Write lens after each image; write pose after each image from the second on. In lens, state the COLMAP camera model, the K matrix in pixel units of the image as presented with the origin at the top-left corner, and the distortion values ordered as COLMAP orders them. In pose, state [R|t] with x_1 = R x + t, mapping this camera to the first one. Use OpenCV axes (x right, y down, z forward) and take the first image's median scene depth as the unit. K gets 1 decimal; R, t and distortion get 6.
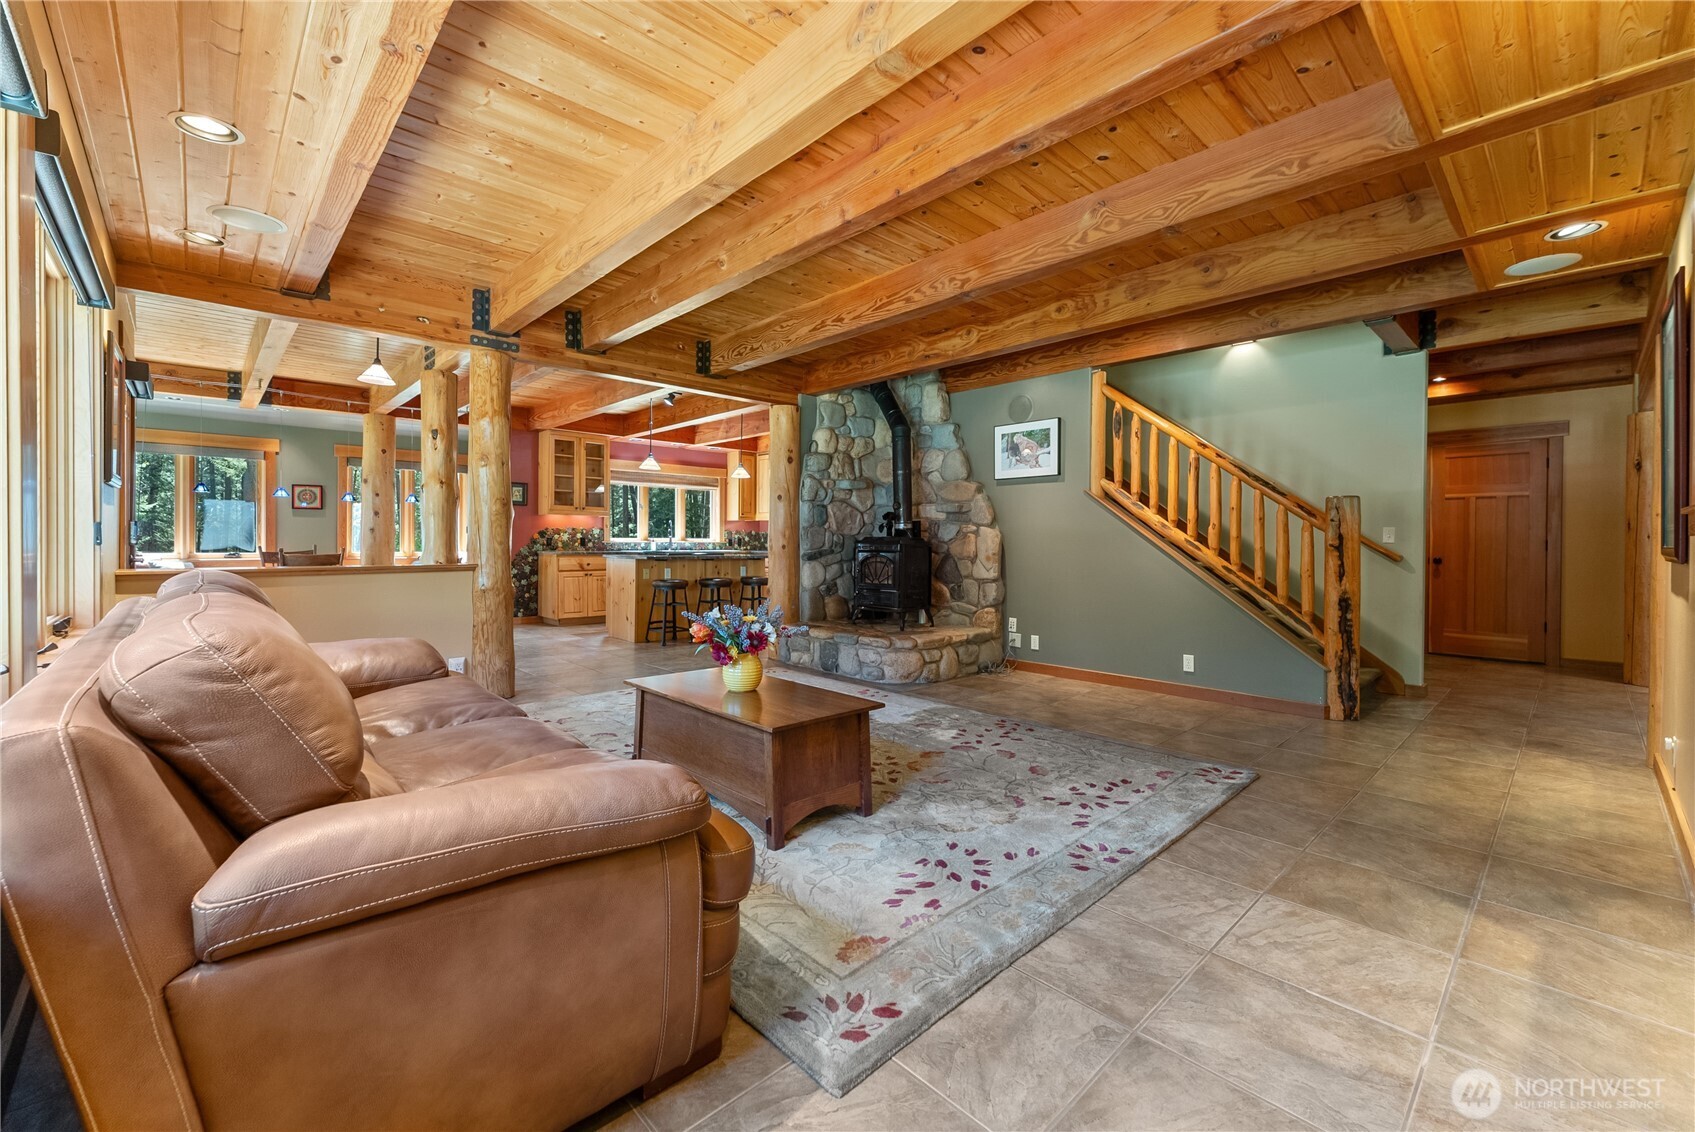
lens RADIAL K [[693.3, 0, 845.2], [0, 693.3, 551.3], [0, 0, 1]] dist [-0.001959, 0.001631]
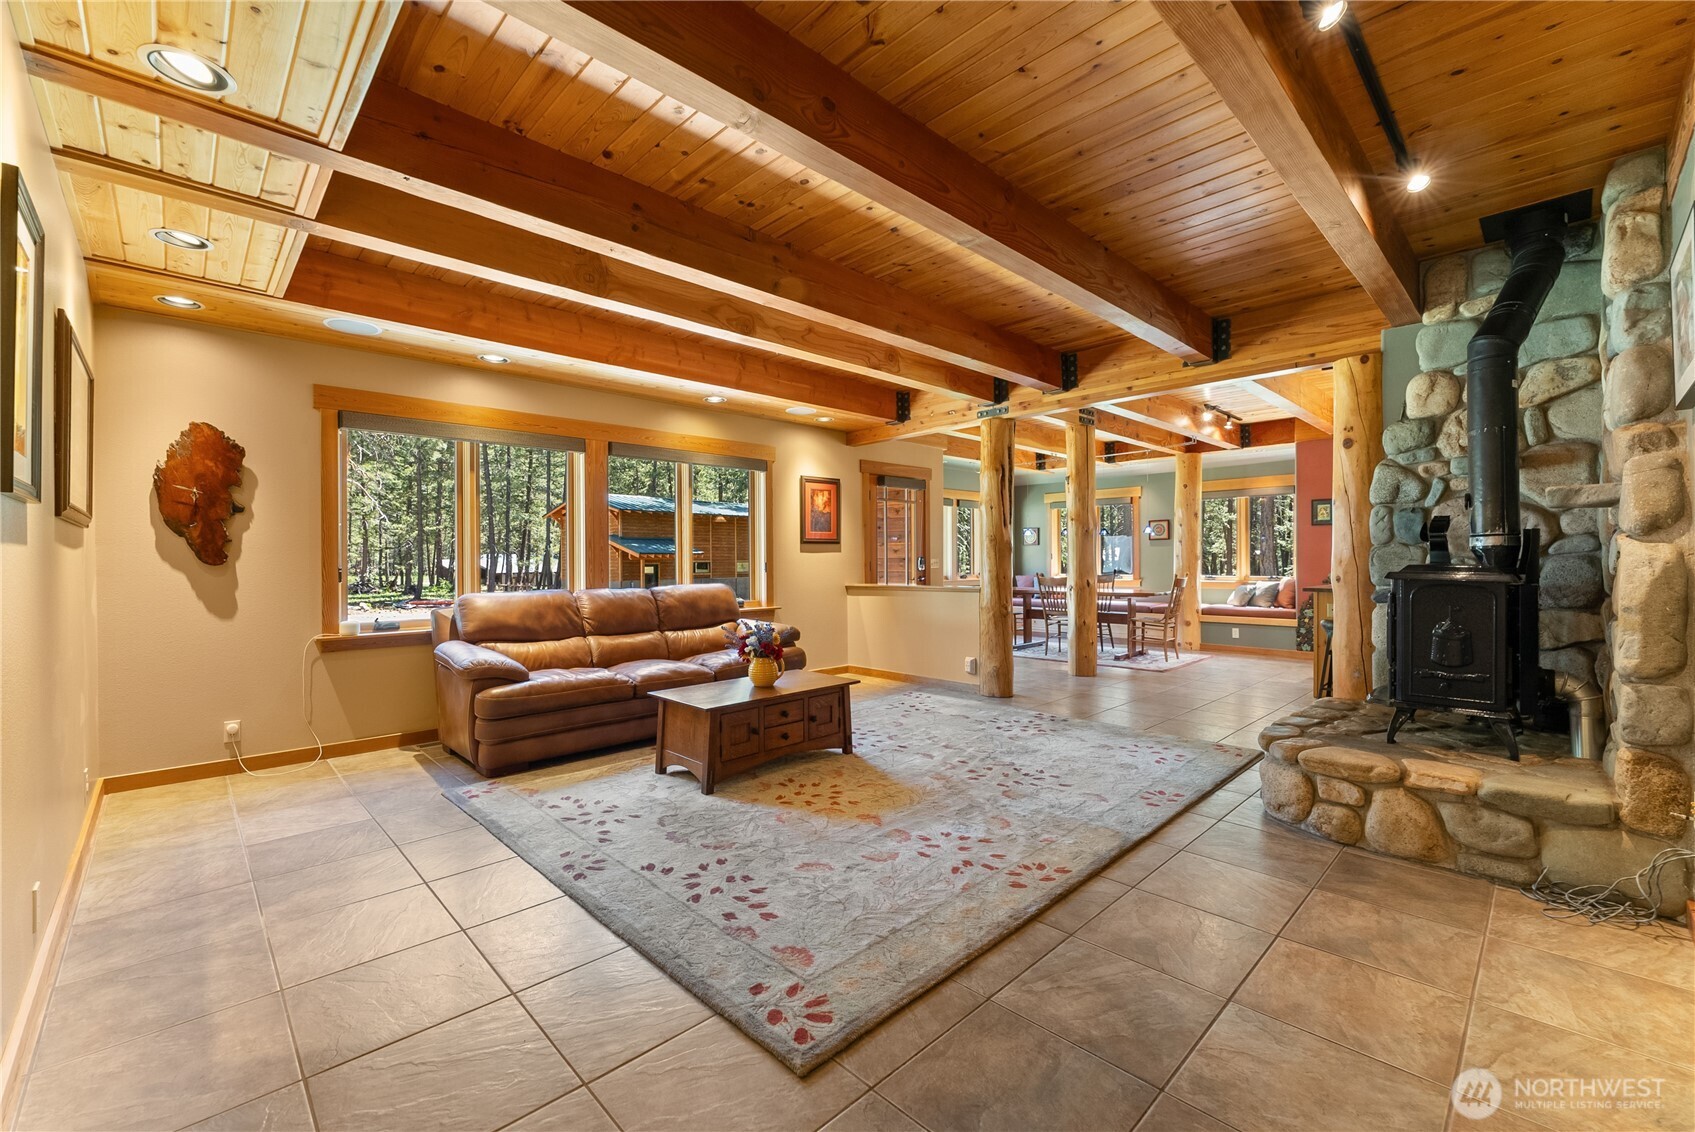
lens RADIAL K [[693.3, 0, 837.5], [0, 693.3, 563.4], [0, 0, 1]] dist [-0.001959, 0.001631]
pose [[0.012359, -0.000725, -0.999923, 0.390340], [-0.007090, 0.999975, -0.000813, -0.012123], [0.999898, 0.007100, 0.012354, 0.367099]]
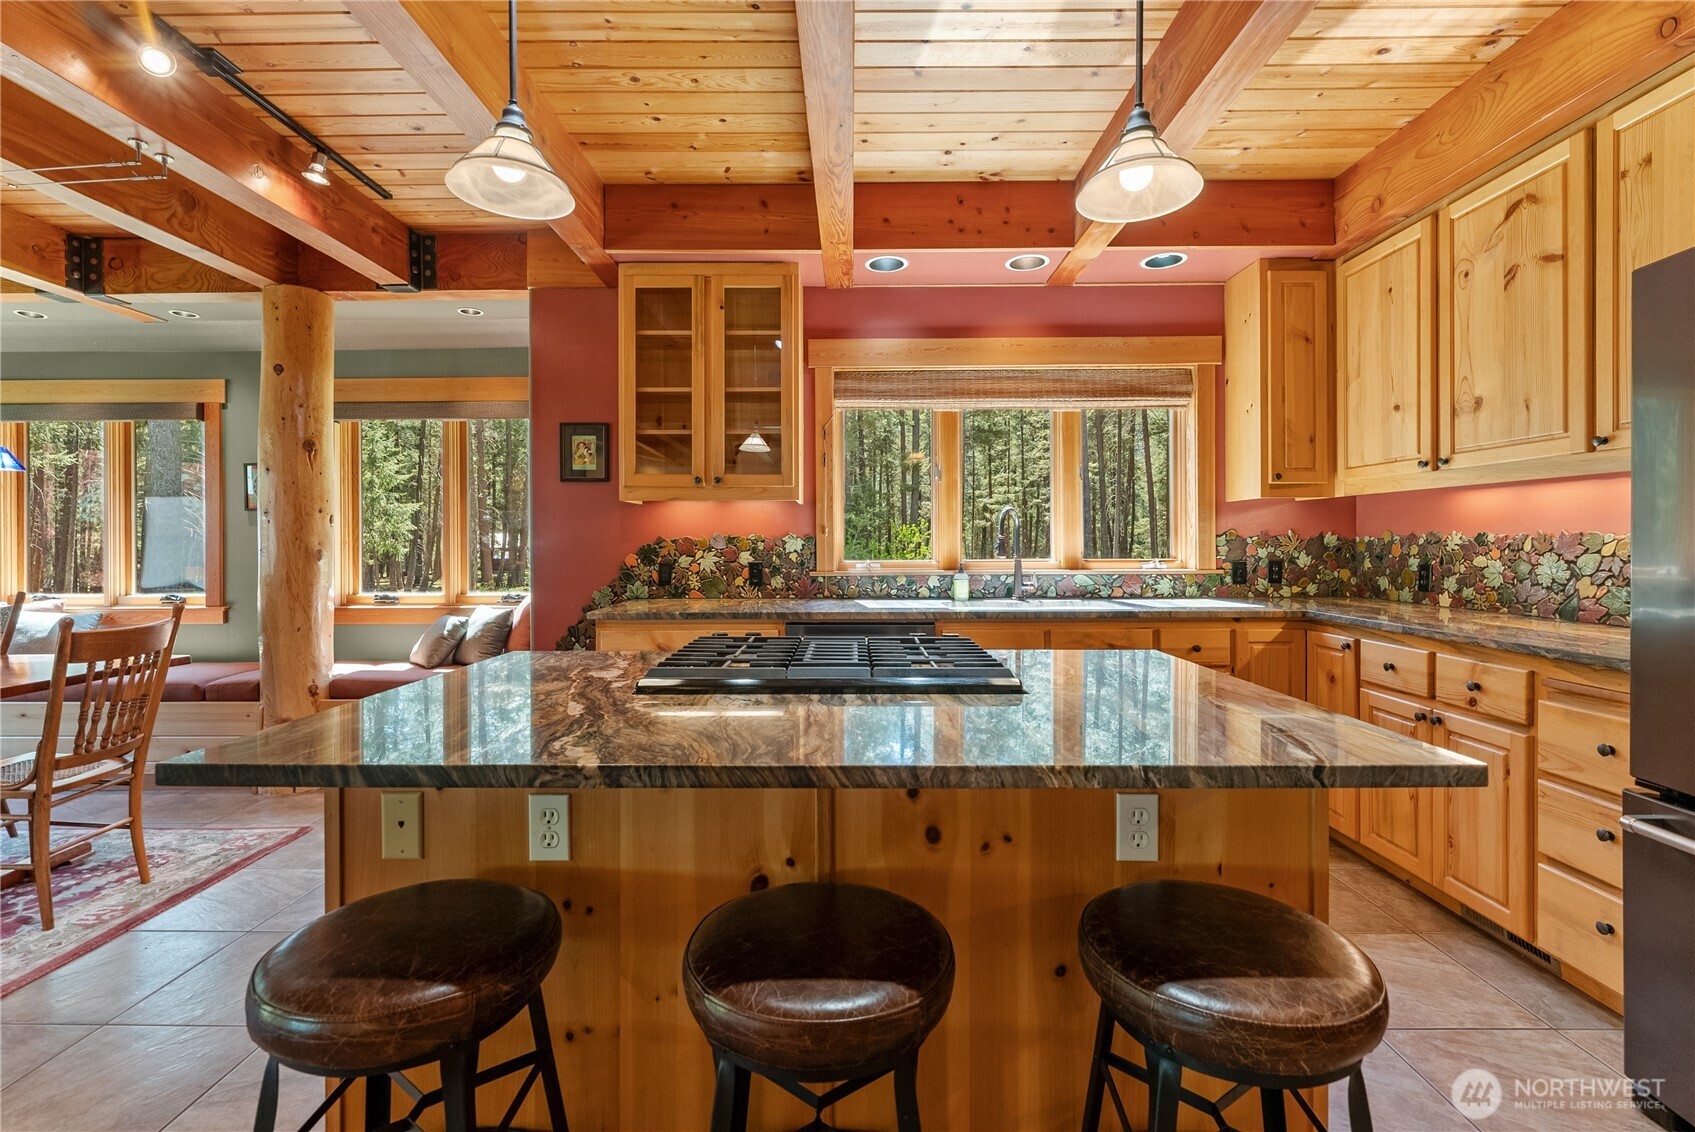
lens RADIAL K [[751.0, 0, 850.2], [0, 751.0, 544.2], [0, 0, 1]] dist [-0.004906, 0.002841]
pose [[0.730155, -0.009123, -0.683221, -0.078880], [-0.001143, 0.999893, -0.014572, -0.024986], [0.683281, 0.011421, 0.730067, 0.784183]]
